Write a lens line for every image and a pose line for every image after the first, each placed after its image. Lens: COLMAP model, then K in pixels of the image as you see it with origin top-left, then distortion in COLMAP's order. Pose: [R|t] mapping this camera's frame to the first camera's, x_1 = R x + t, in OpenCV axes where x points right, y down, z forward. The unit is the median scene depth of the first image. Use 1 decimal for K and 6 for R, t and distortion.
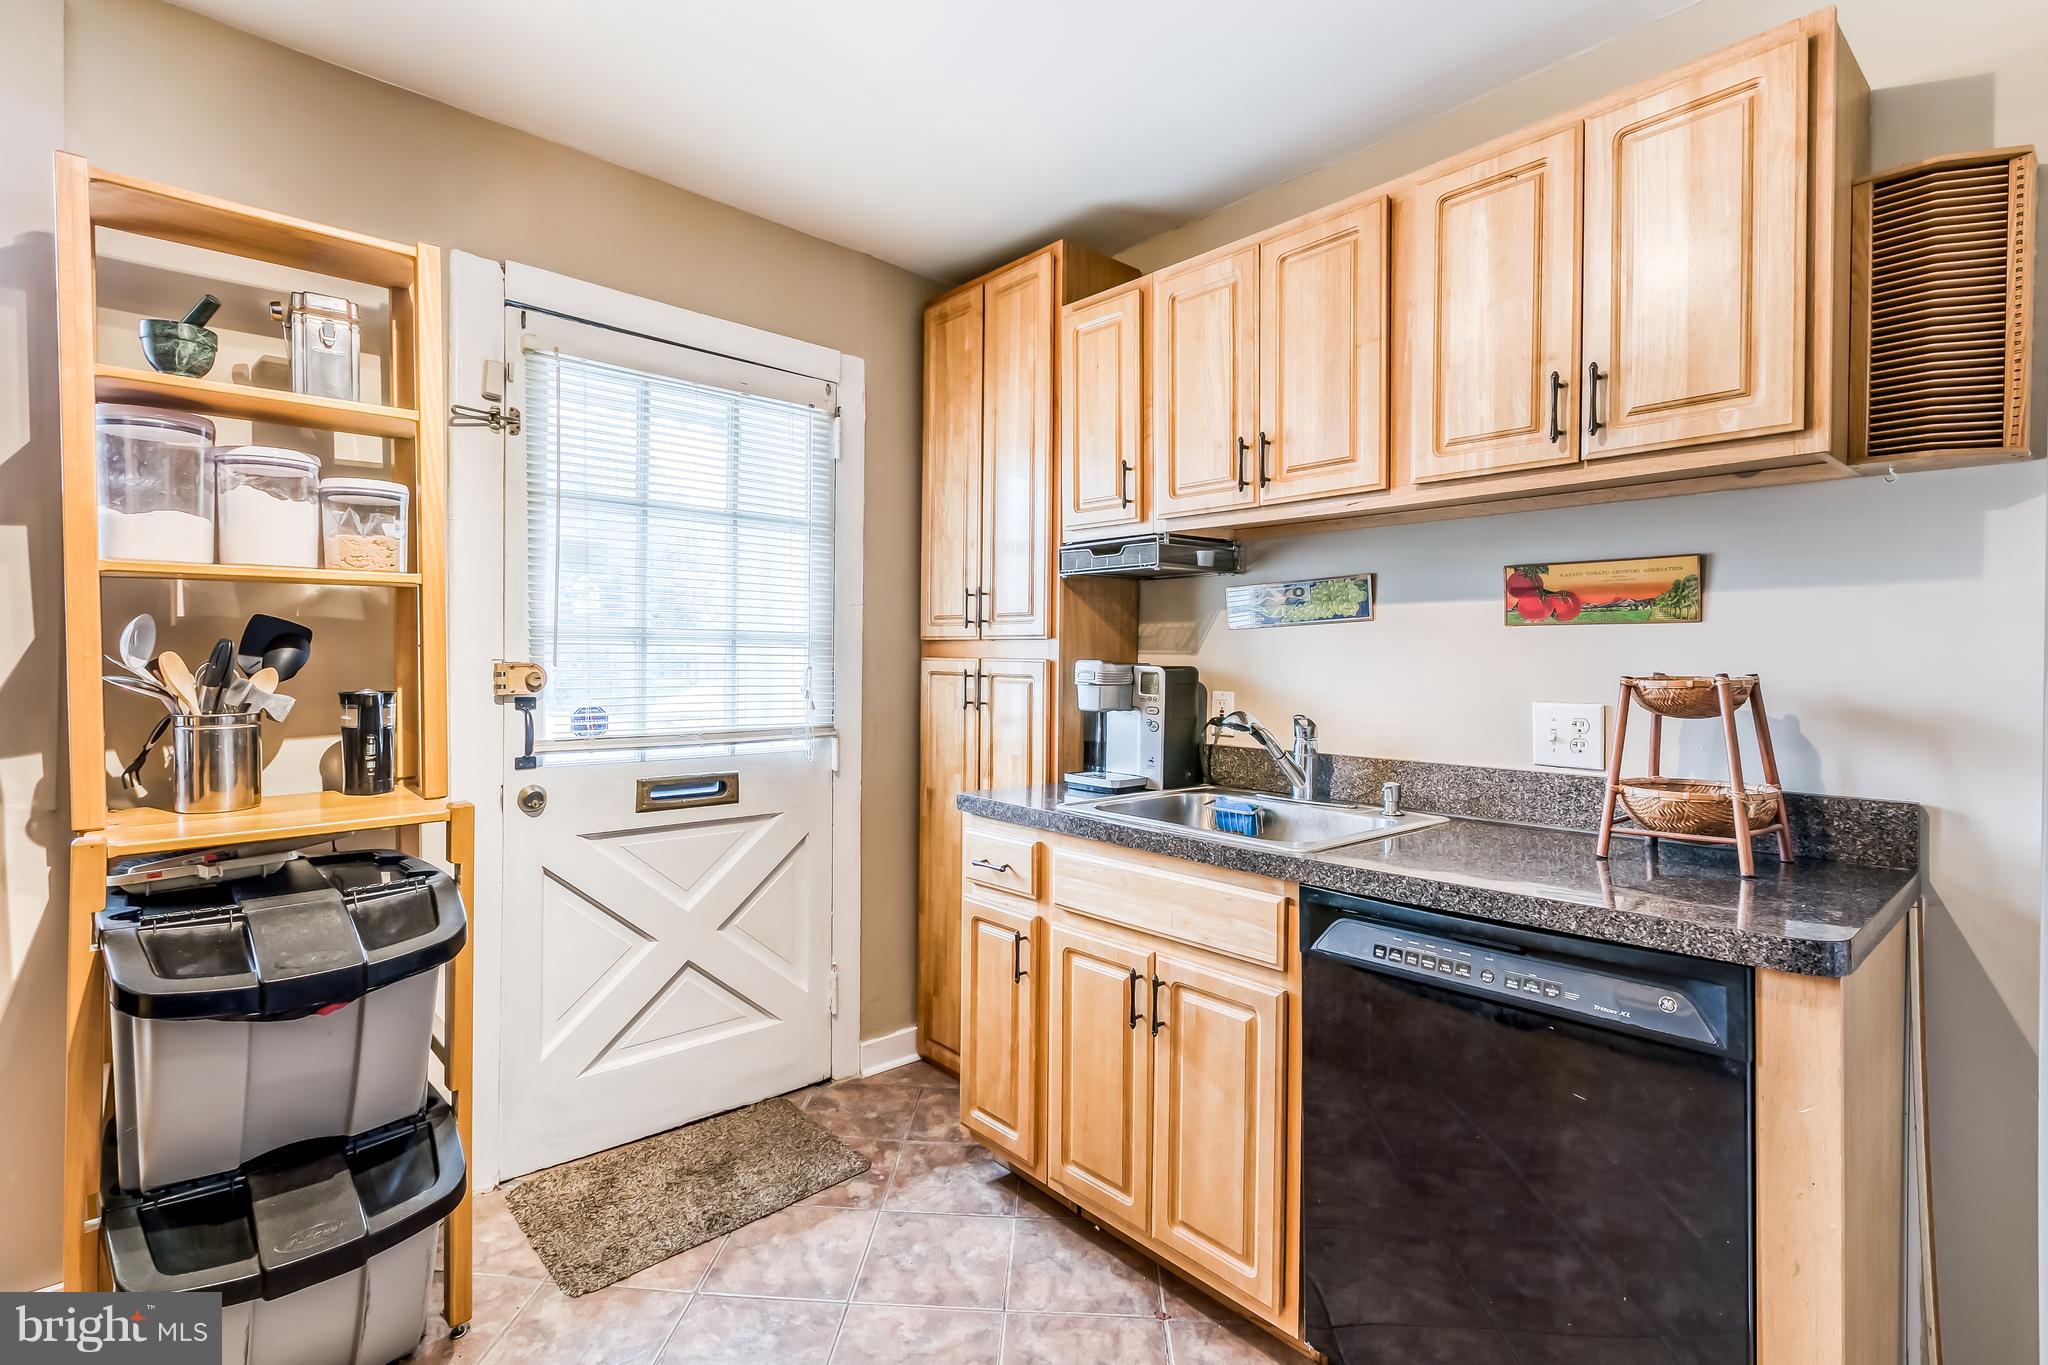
lens RADIAL K [[918.6, 0, 1006.1], [0, 918.6, 664.3], [0, 0, 1]] dist [-0.002870, -0.002483]
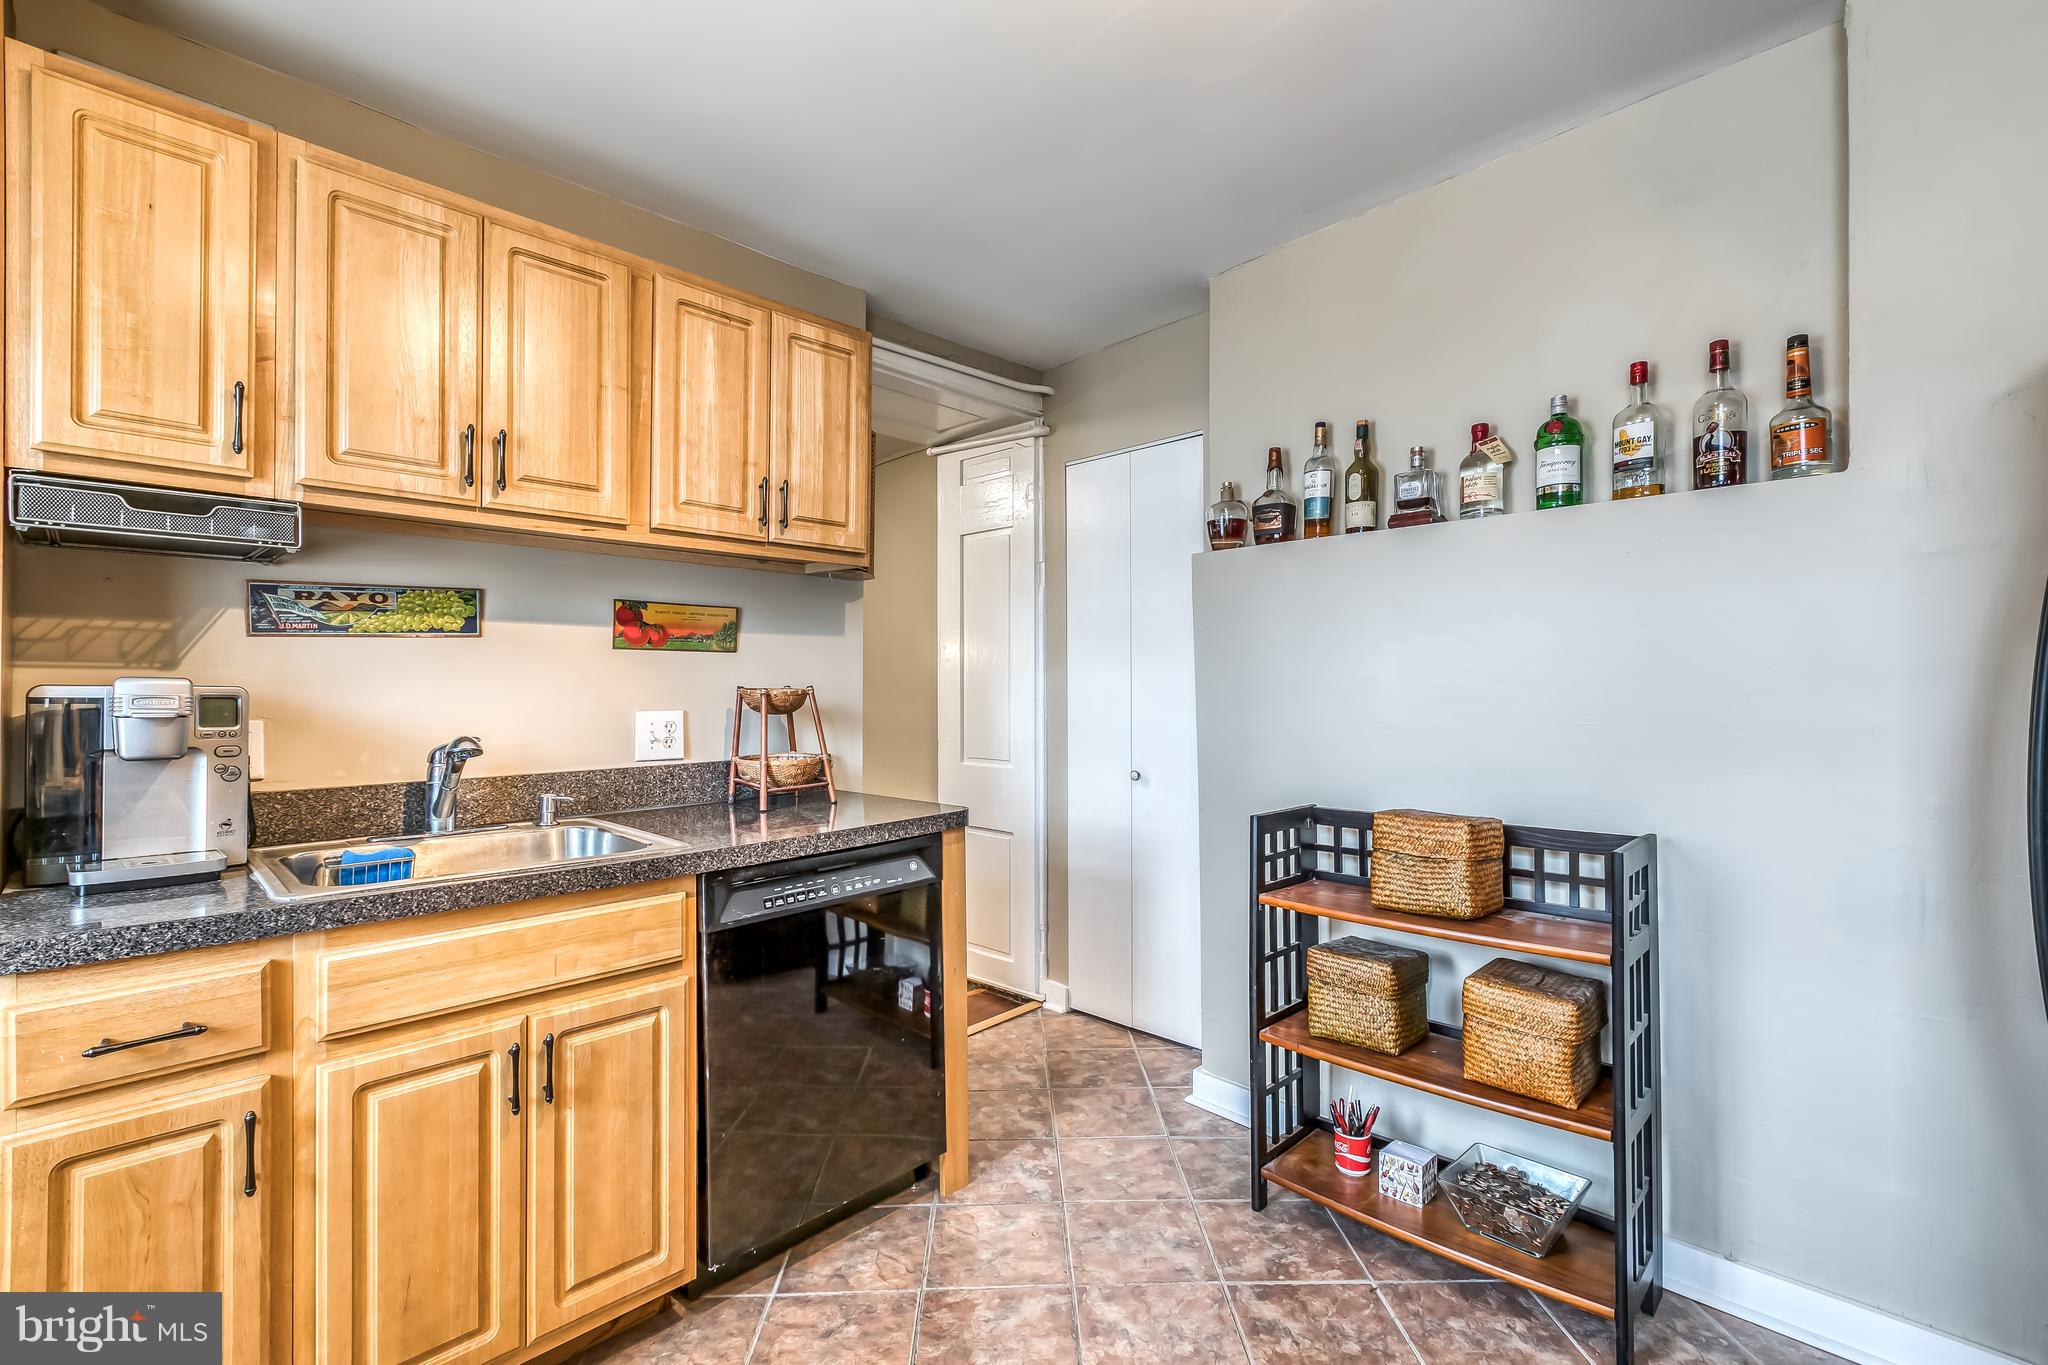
lens RADIAL K [[918.6, 0, 1014.8], [0, 918.6, 682.8], [0, 0, 1]] dist [-0.002870, -0.002483]
pose [[-0.072215, -0.005853, 0.997372, -0.700231], [0.003494, 0.999975, 0.006121, -0.003463], [-0.997383, 0.003926, -0.072192, 0.576726]]
